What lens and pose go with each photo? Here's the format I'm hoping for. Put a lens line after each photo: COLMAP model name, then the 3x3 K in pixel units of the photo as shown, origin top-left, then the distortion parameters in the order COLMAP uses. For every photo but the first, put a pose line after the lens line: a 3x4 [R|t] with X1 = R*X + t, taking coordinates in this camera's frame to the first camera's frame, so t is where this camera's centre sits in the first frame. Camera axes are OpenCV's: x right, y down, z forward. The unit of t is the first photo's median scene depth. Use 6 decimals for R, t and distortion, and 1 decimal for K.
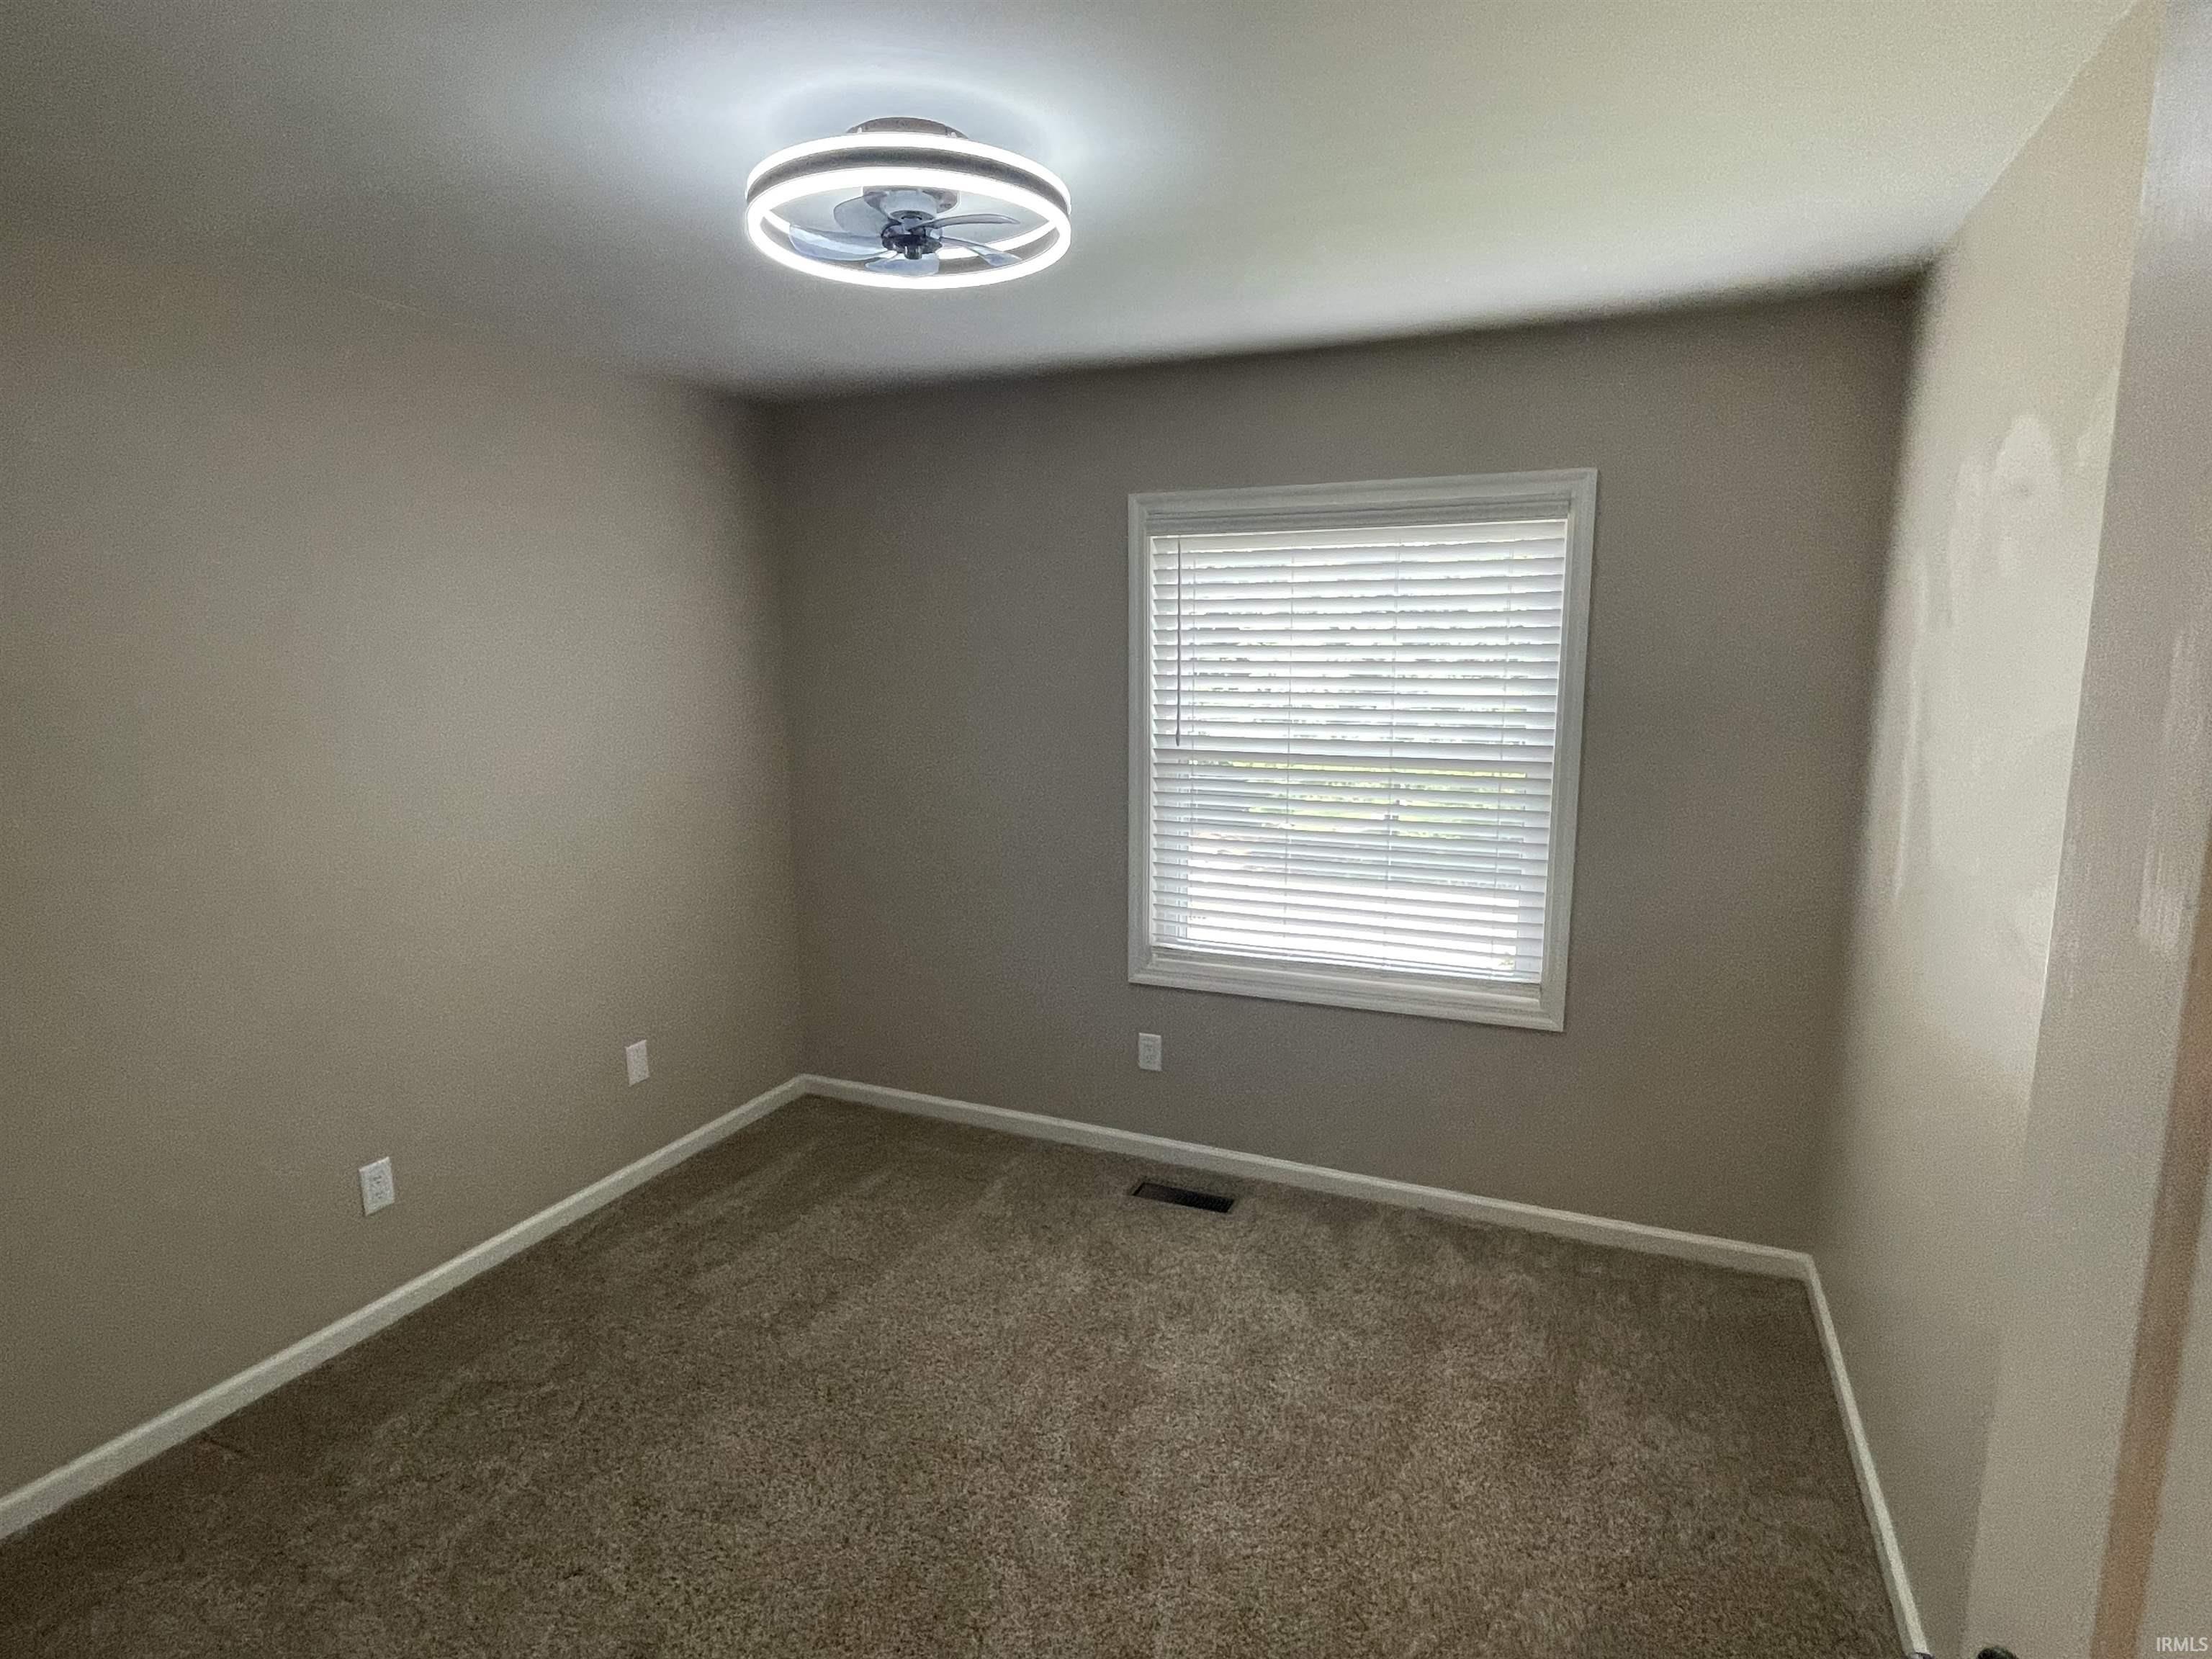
lens RADIAL K [[1163.1, 0, 1112.4], [0, 1163.1, 829.4], [0, 0, 1]] dist [-0.005544, -0.000560]
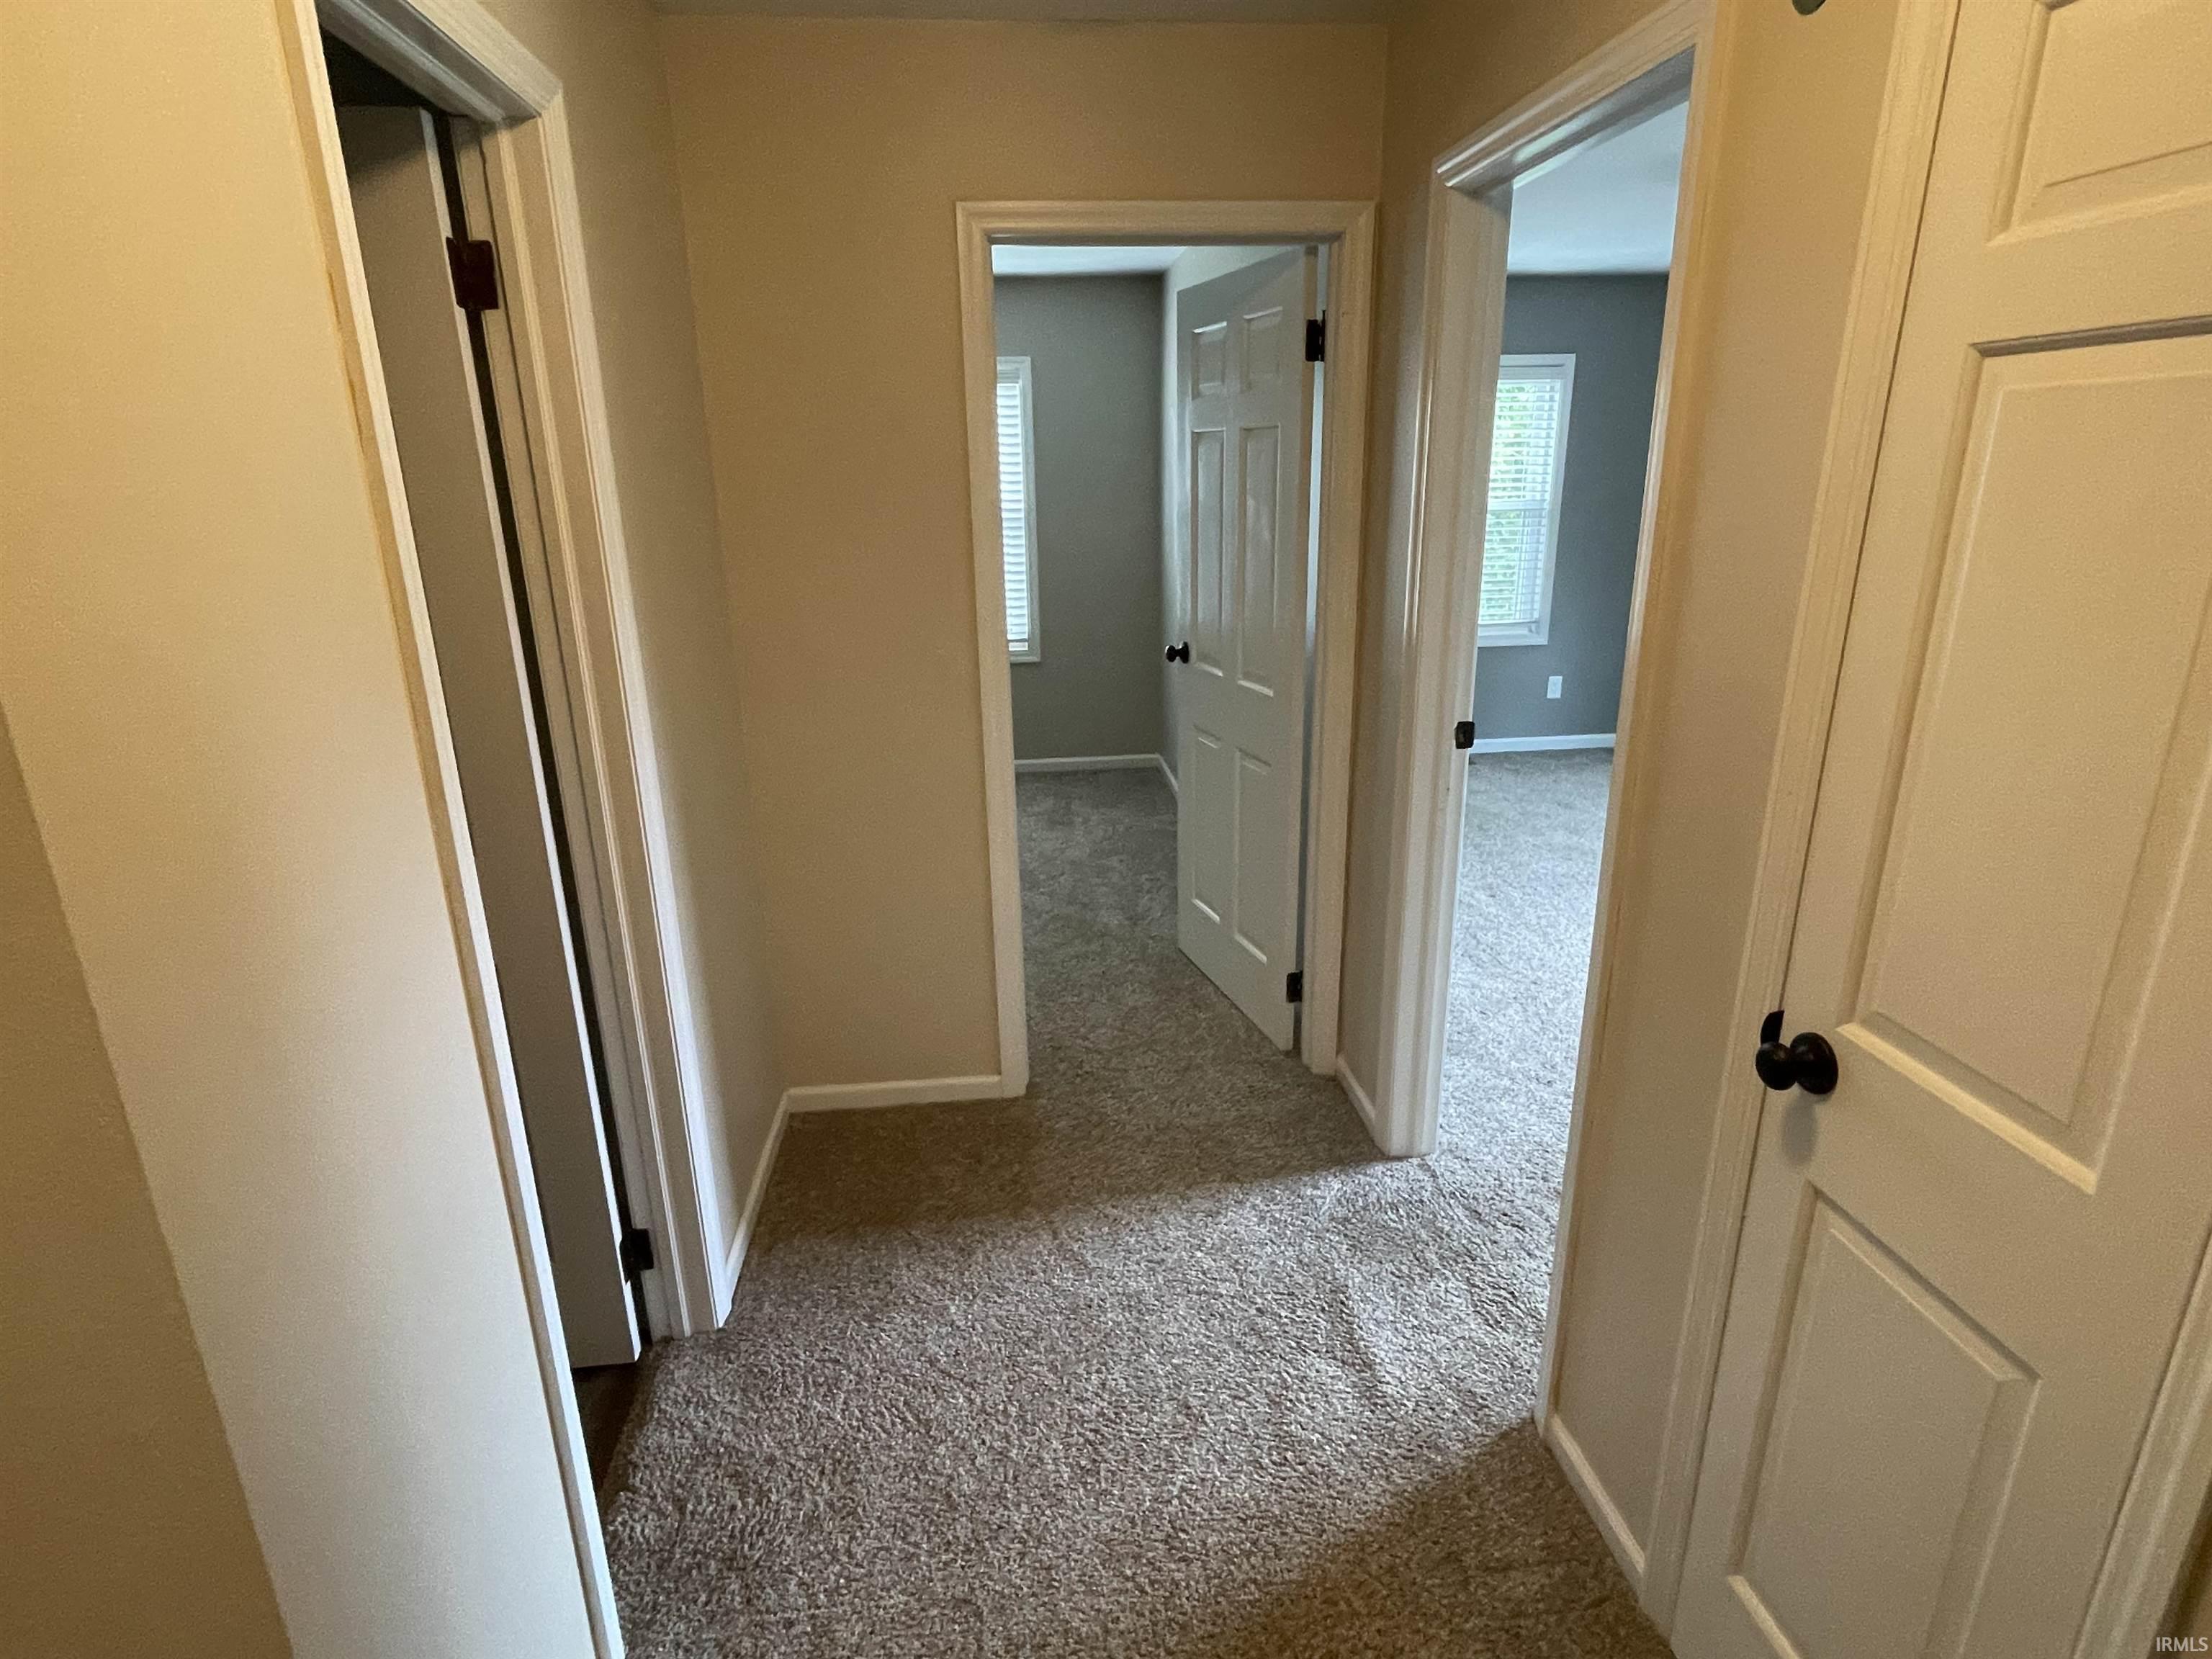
lens RADIAL K [[1163.1, 0, 1105.2], [0, 1163.1, 828.5], [0, 0, 1]] dist [-0.005544, -0.000560]
pose [[0.873872, -0.161862, 0.458419, -0.553744], [0.092665, 0.981117, 0.169773, 0.162204], [-0.477243, -0.105880, 0.872370, -0.944150]]
